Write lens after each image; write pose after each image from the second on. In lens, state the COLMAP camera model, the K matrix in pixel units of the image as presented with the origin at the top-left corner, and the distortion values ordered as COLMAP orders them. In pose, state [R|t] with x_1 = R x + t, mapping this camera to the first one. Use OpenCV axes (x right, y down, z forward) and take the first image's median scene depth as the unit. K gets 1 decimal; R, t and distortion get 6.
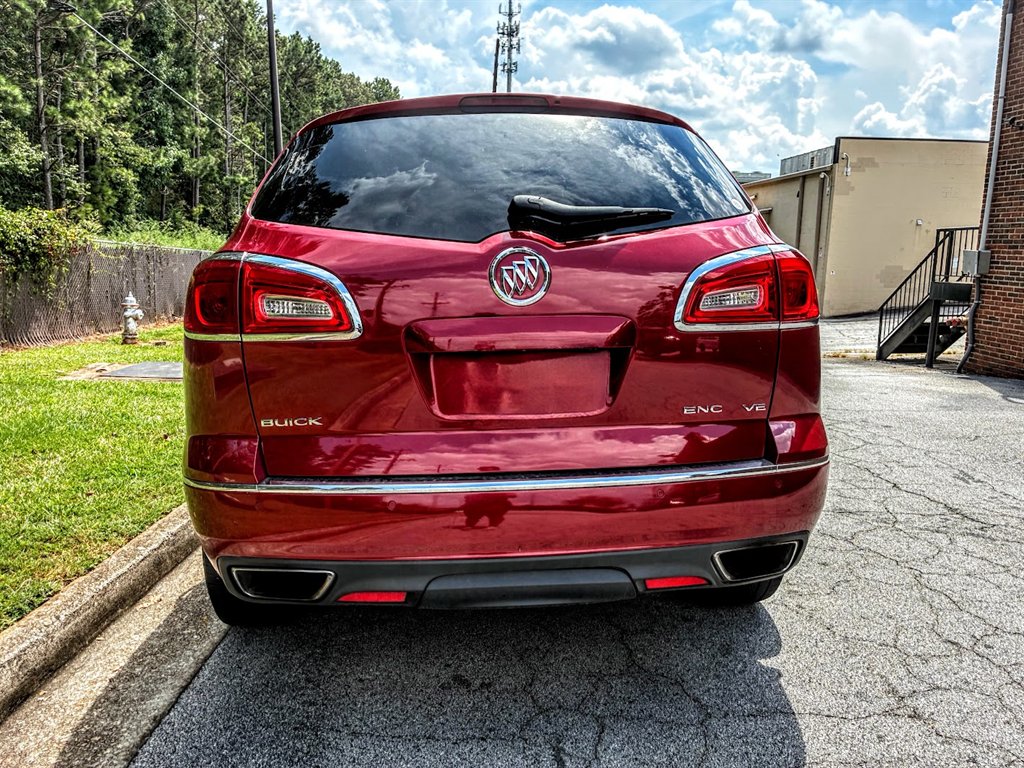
lens RADIAL K [[794.7, 0, 512.0], [0, 794.7, 384.0], [0, 0, 1]] dist [0.091484, -0.124472]
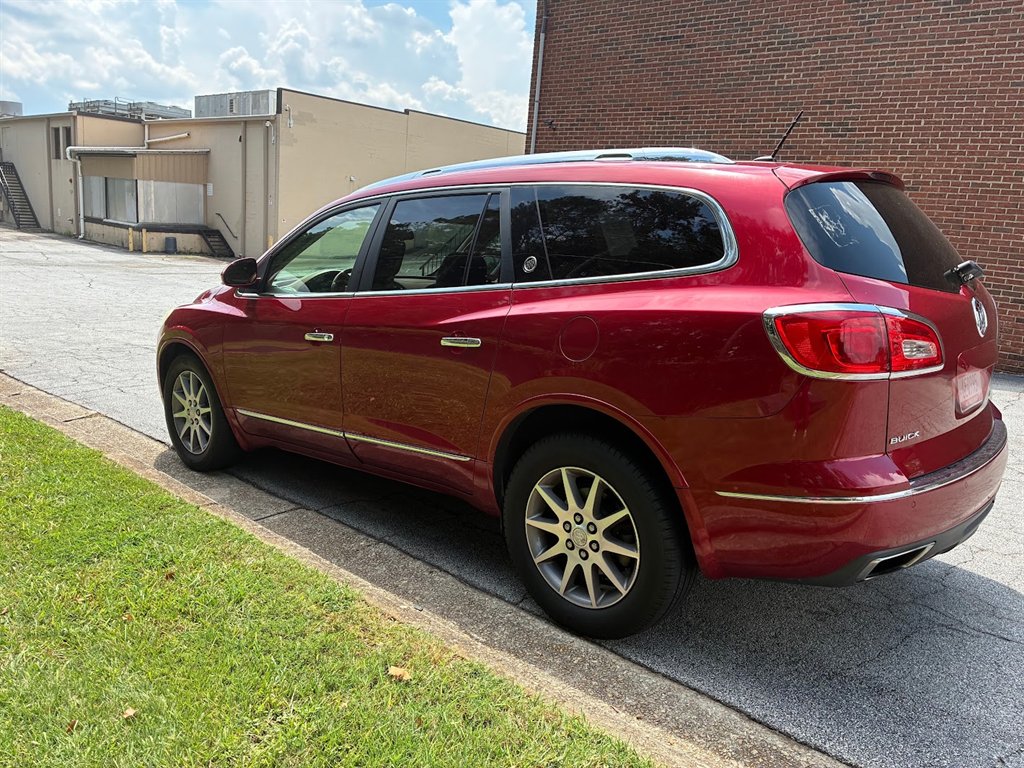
lens RADIAL K [[794.7, 0, 512.0], [0, 794.7, 384.0], [0, 0, 1]] dist [0.091484, -0.124472]
pose [[0.716871, -0.107544, 0.688861, -1.189544], [0.053818, 0.993619, 0.099116, -0.147001], [-0.695125, -0.033980, 0.718085, 0.383104]]
